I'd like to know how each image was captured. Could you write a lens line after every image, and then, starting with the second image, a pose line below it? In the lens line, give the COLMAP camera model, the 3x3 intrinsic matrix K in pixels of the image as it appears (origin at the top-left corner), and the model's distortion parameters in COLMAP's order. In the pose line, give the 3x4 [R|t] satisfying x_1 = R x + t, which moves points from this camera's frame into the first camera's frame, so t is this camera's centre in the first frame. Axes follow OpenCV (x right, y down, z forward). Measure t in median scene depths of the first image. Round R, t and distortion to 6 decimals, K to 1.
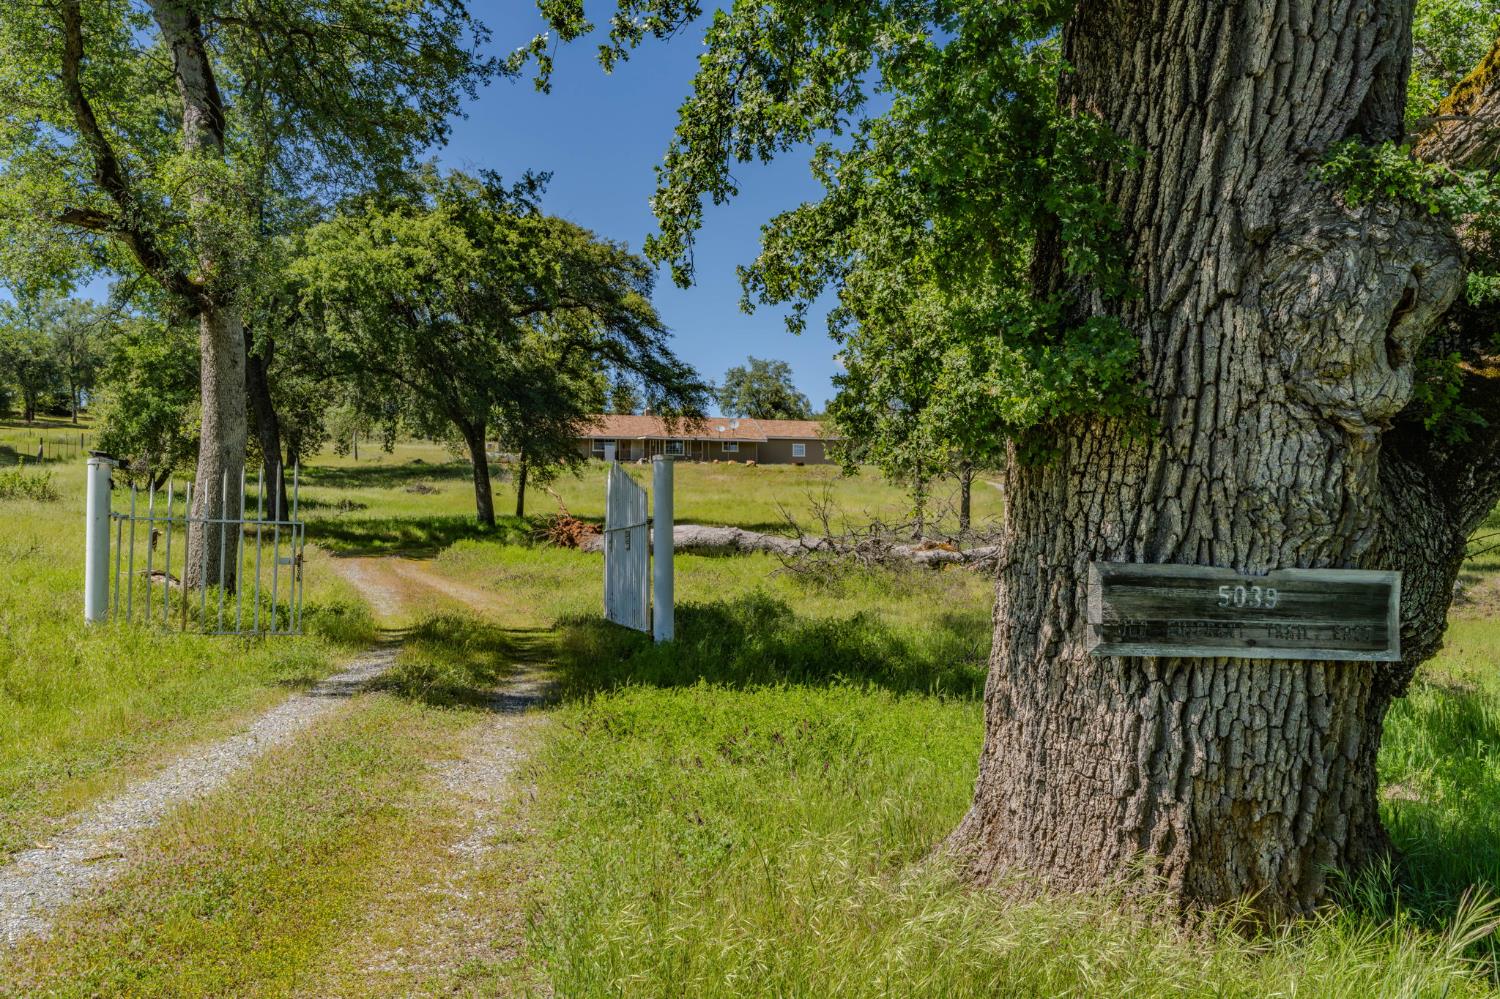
lens RADIAL K [[970.5, 0, 741.1], [0, 970.5, 500.6], [0, 0, 1]] dist [-0.000360, 0.001067]
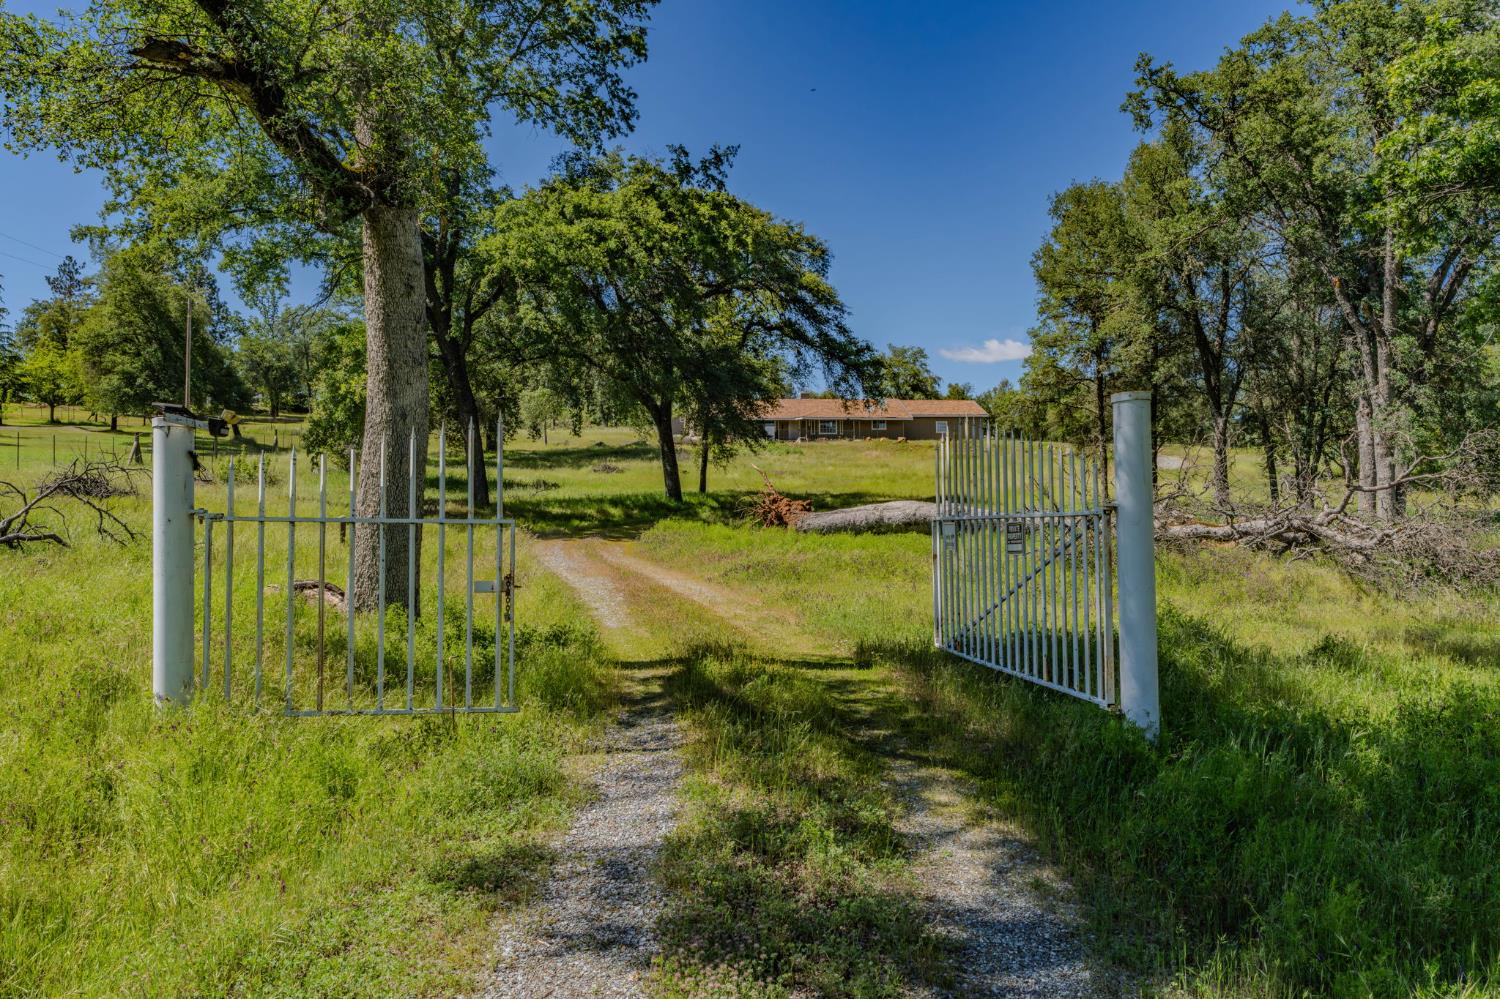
lens RADIAL K [[699.0, 0, 753.0], [0, 699.0, 485.4], [0, 0, 1]] dist [0.000503, 0.000458]
pose [[0.997041, -0.016537, -0.075074, -0.121287], [0.017596, 0.999754, 0.013472, -0.000911], [0.074833, -0.014753, 0.997087, 0.260396]]
